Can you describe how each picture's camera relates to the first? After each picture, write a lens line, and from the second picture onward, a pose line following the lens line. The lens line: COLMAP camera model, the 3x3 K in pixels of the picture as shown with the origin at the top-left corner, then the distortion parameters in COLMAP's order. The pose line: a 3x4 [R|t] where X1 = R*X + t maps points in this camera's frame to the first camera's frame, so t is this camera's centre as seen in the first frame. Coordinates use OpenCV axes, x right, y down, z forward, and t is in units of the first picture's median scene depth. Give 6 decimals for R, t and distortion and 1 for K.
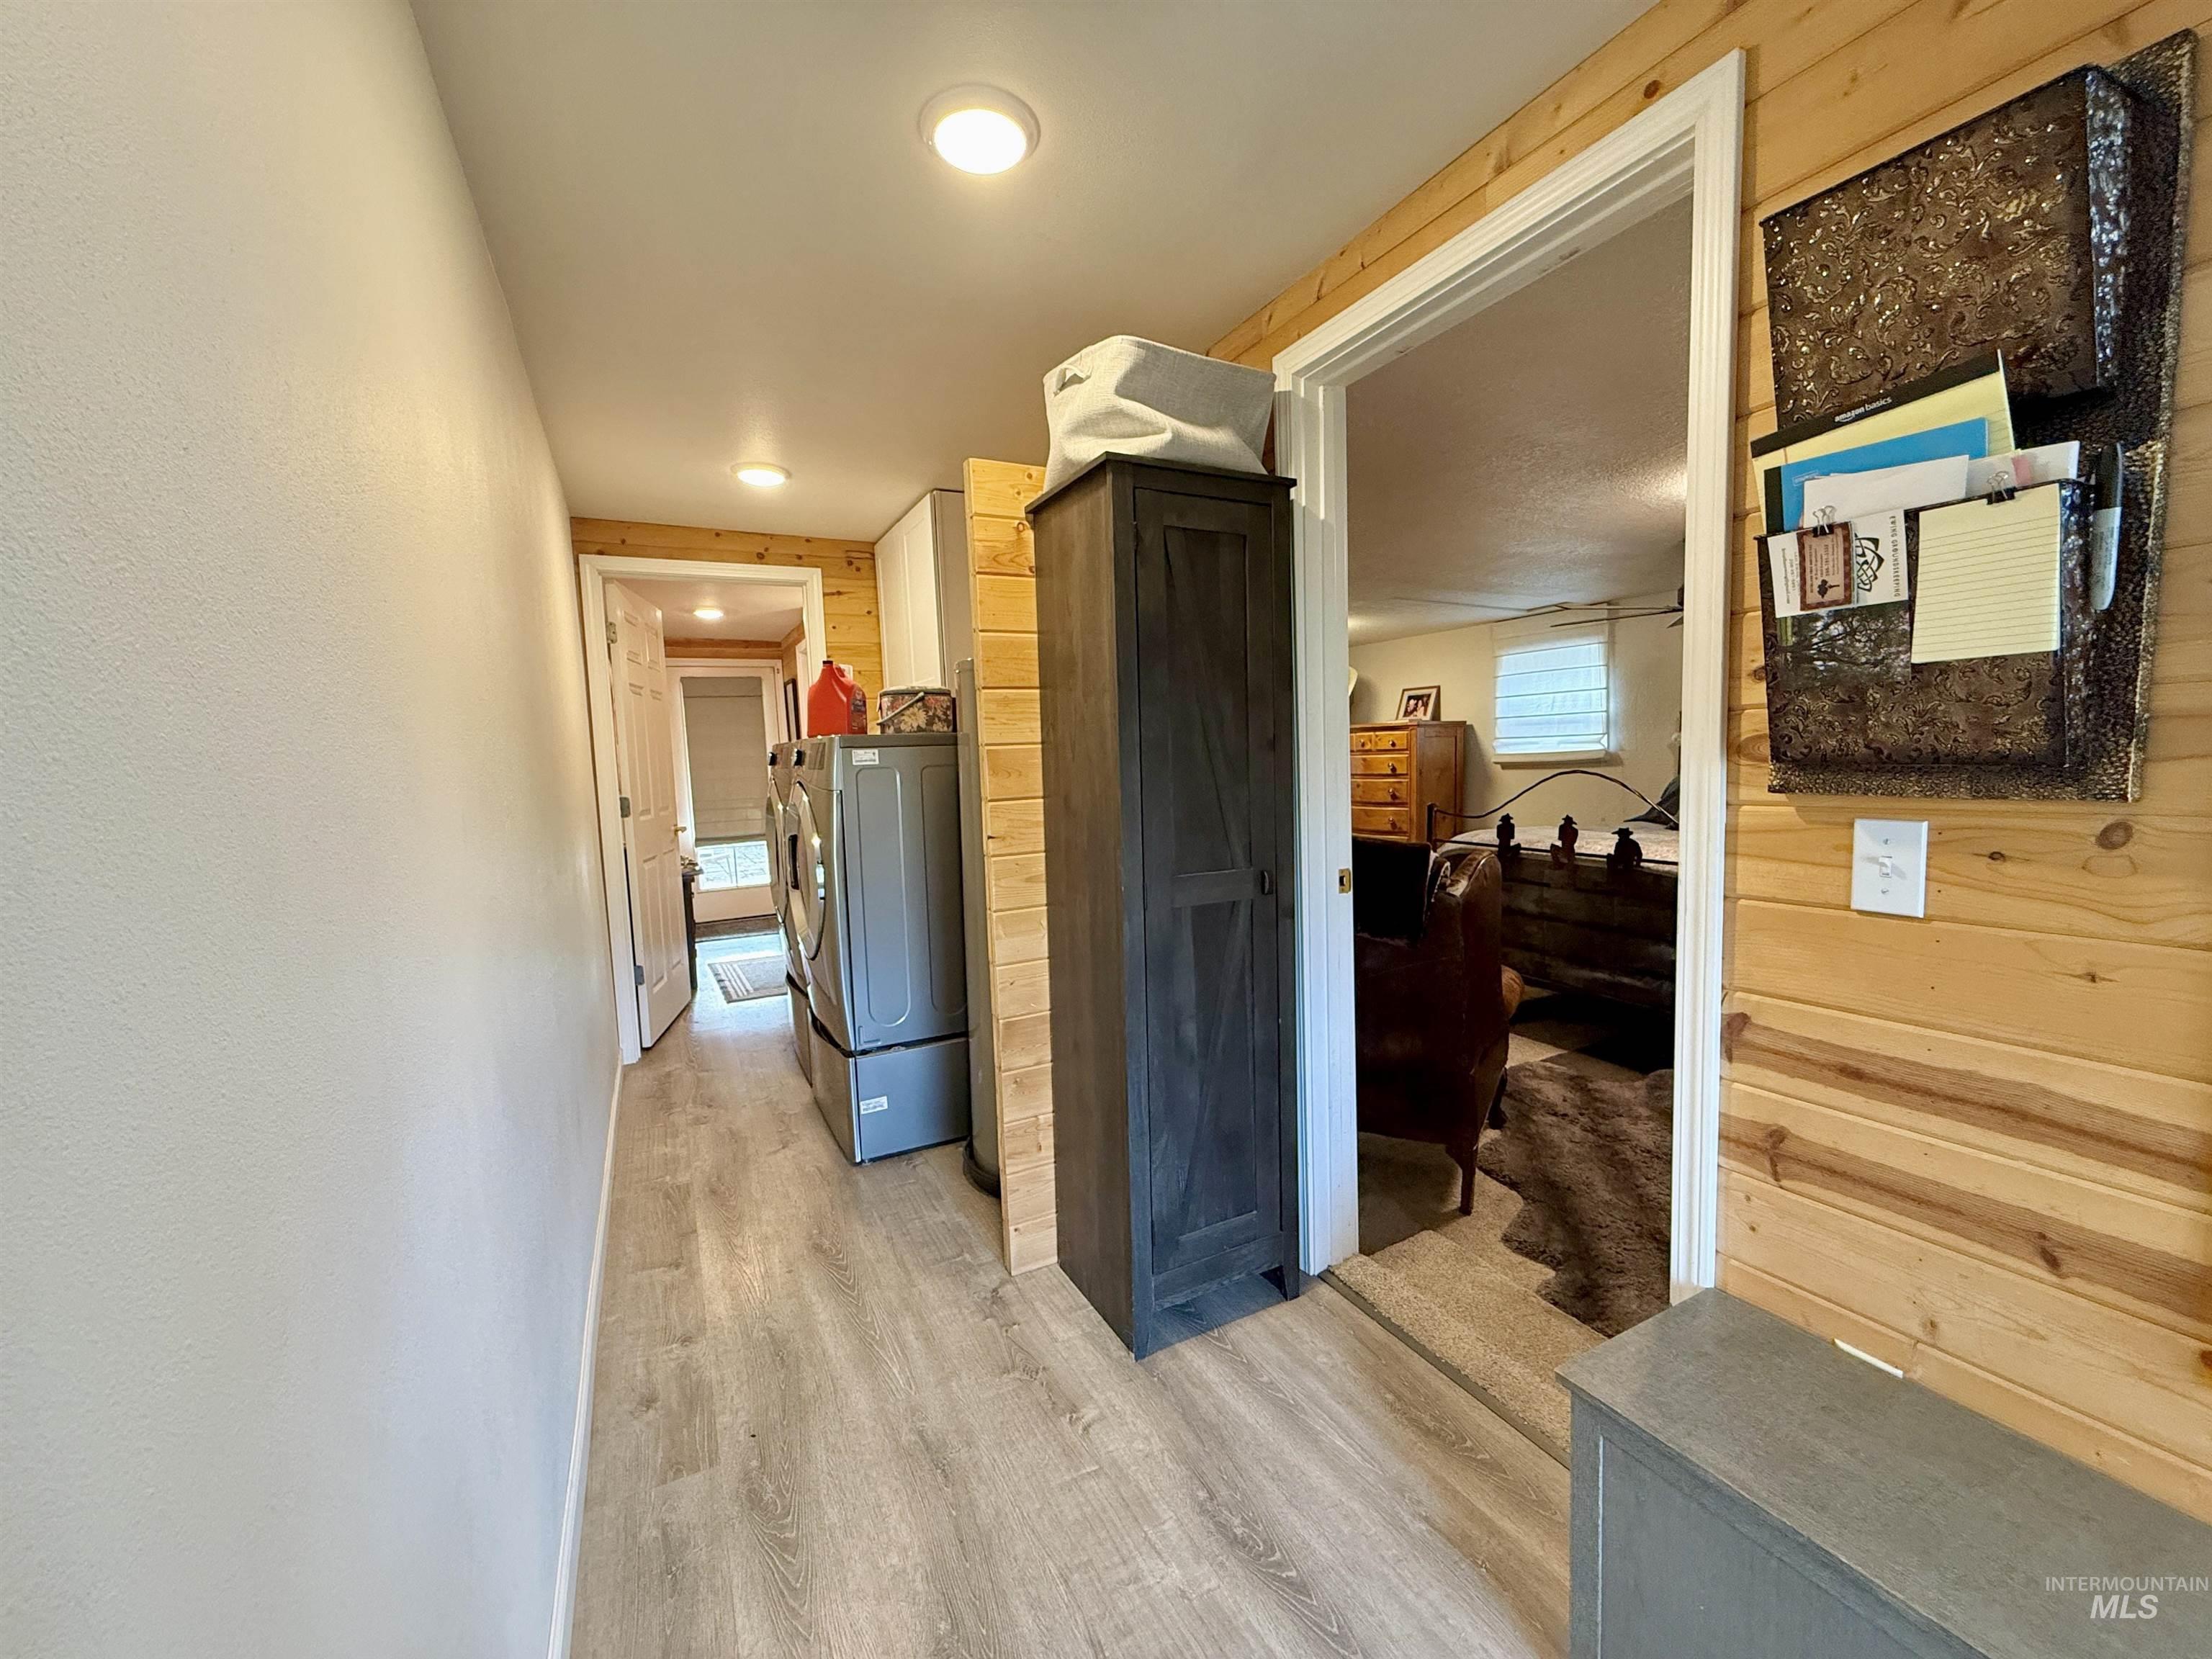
lens RADIAL K [[877.8, 0, 1101.2], [0, 877.8, 829.8], [0, 0, 1]] dist [-0.000619, -0.000423]
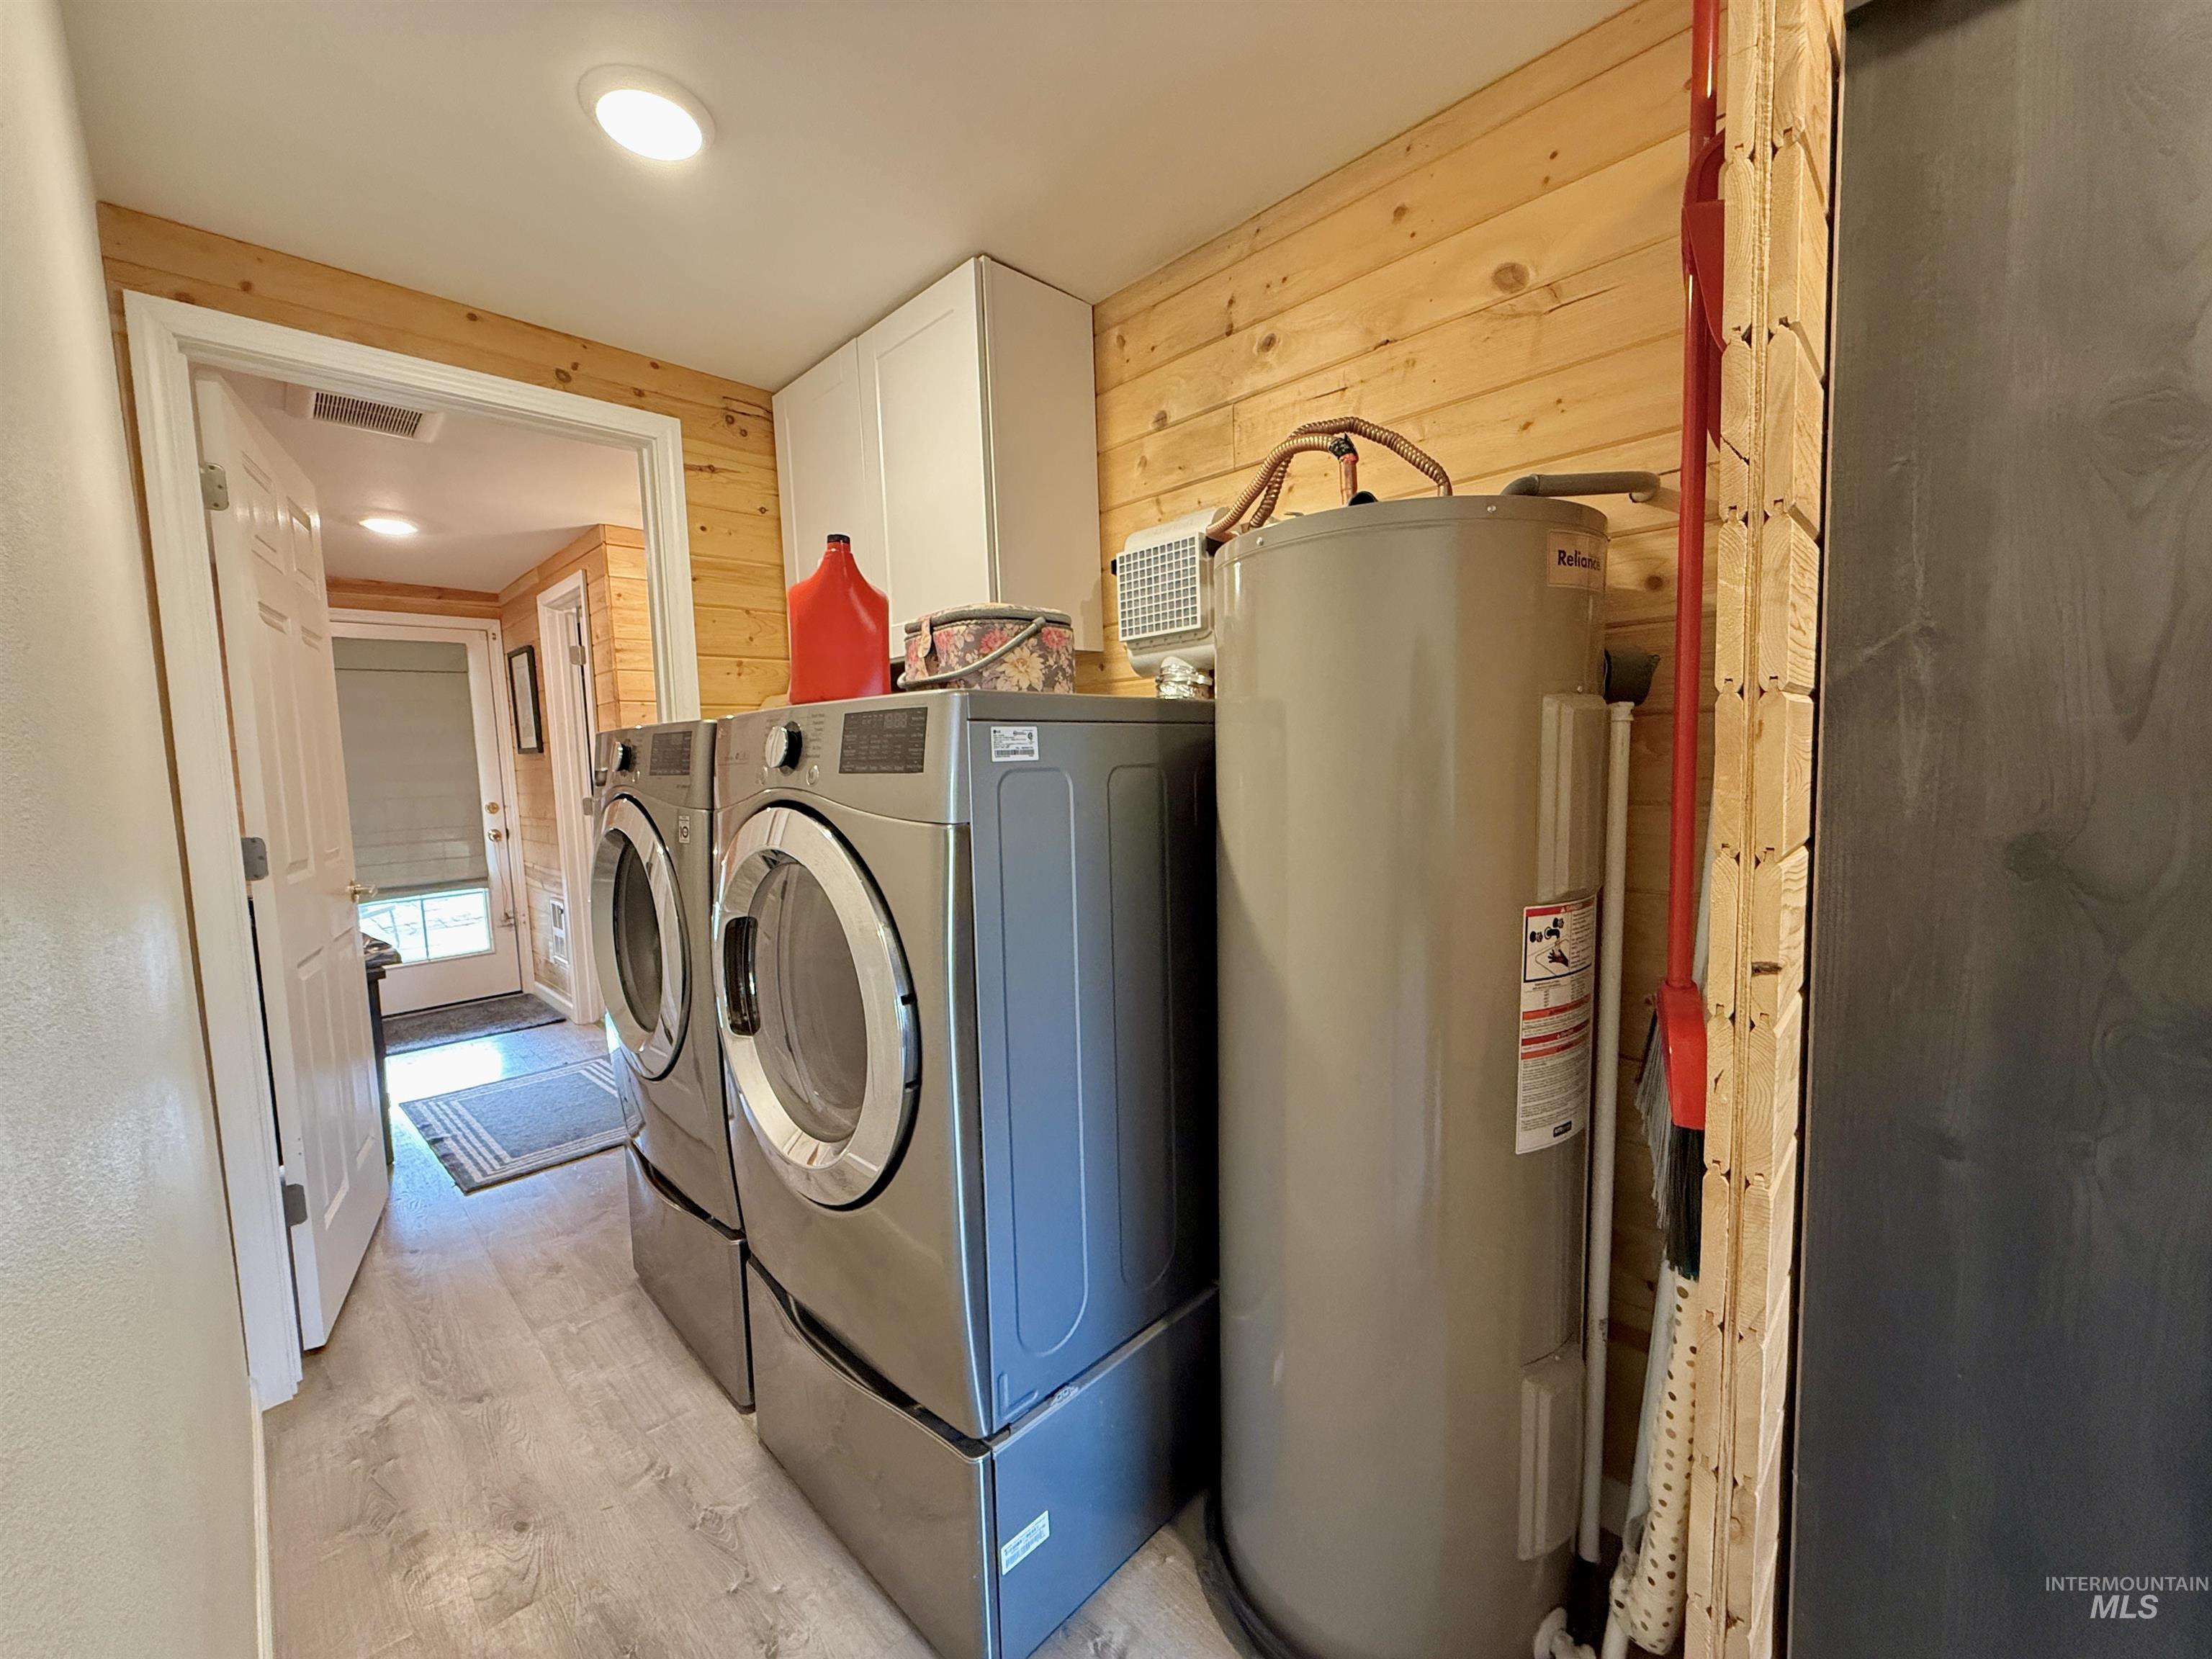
lens RADIAL K [[877.8, 0, 1098.8], [0, 877.8, 835.2], [0, 0, 1]] dist [-0.000619, -0.000423]
pose [[0.952073, -0.019251, 0.305266, -0.257522], [0.022710, 0.999712, -0.007784, -0.024654], [-0.305028, 0.014343, 0.952235, 0.417988]]
